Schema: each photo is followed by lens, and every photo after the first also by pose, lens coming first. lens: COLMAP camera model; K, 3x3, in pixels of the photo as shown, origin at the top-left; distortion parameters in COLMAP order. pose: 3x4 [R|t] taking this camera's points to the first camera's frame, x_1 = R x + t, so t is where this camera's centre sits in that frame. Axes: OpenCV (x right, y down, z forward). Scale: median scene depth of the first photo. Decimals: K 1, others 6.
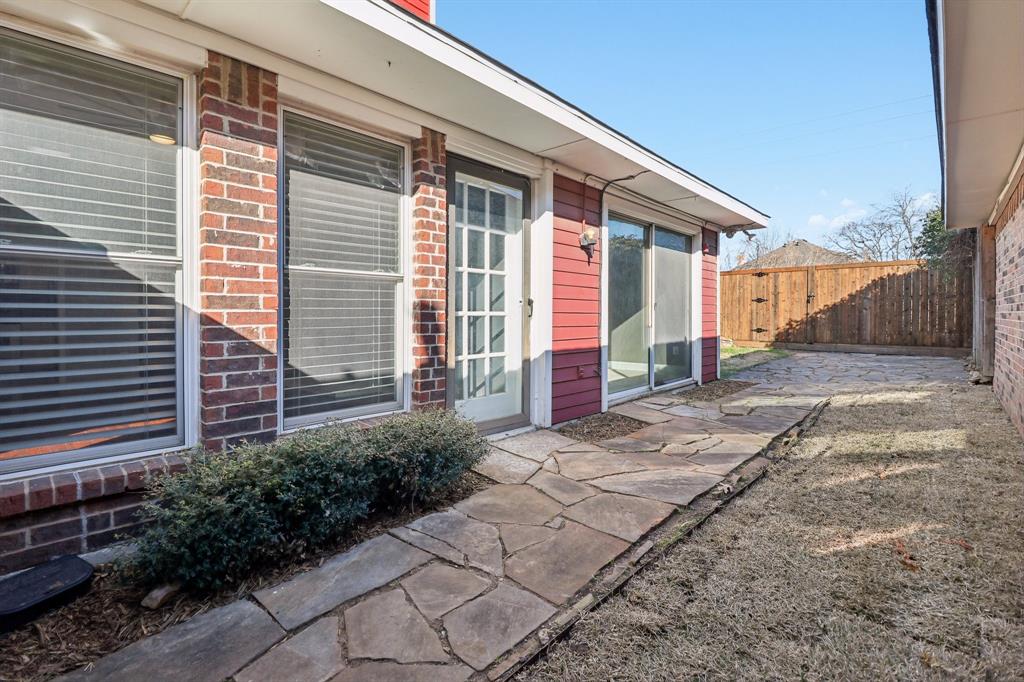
lens RADIAL K [[470.1, 0, 513.4], [0, 470.1, 342.6], [0, 0, 1]] dist [-0.005645, -0.010426]
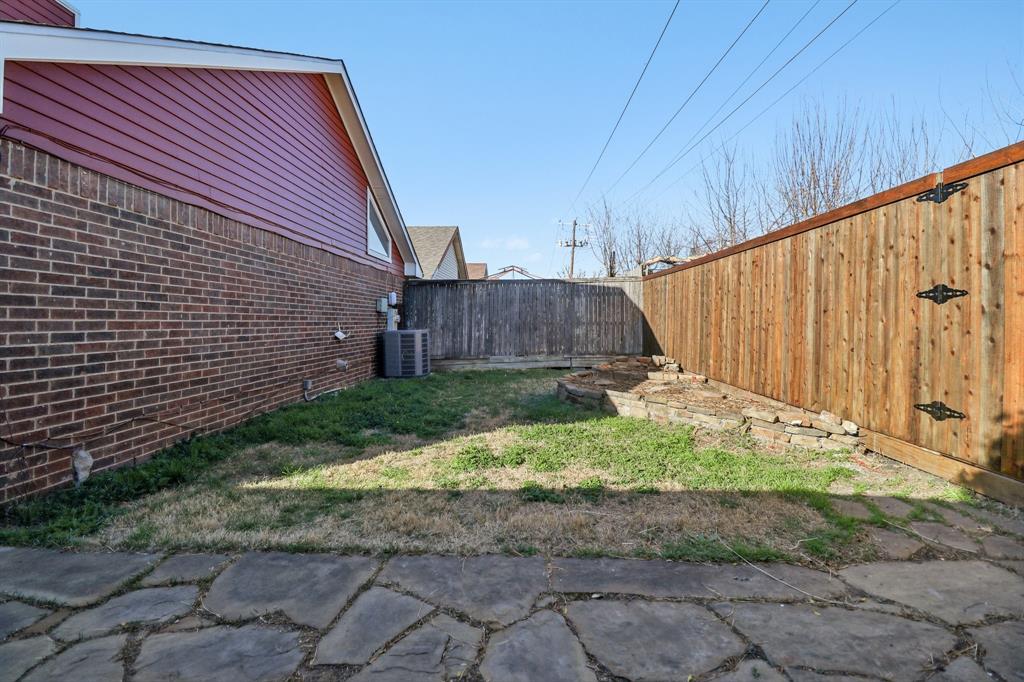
lens RADIAL K [[470.1, 0, 511.9], [0, 470.1, 331.9], [0, 0, 1]] dist [-0.005645, -0.010426]
pose [[0.611206, -0.002275, -0.791468, 0.586578], [0.002480, 0.999996, -0.000959, -0.070127], [0.791468, -0.001376, 0.611210, 0.664264]]
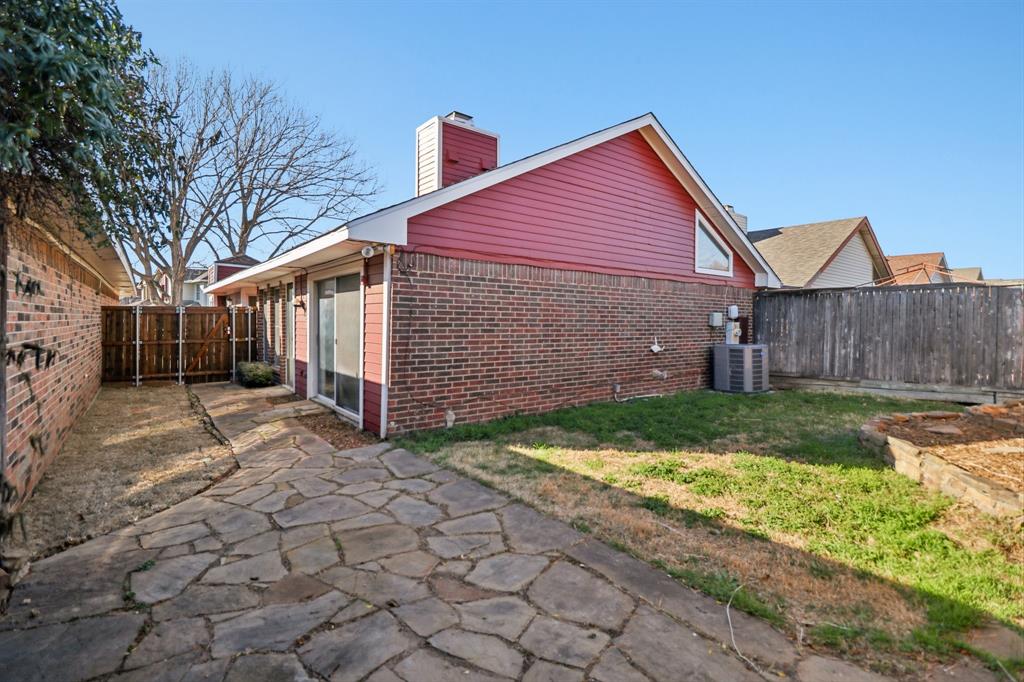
lens RADIAL K [[470.1, 0, 503.5], [0, 470.1, 333.6], [0, 0, 1]] dist [-0.005645, -0.010426]
pose [[-0.210257, 0.003071, -0.977641, 0.882028], [-0.024831, 0.999656, 0.008480, -0.122338], [0.977331, 0.026059, -0.210108, 0.993390]]
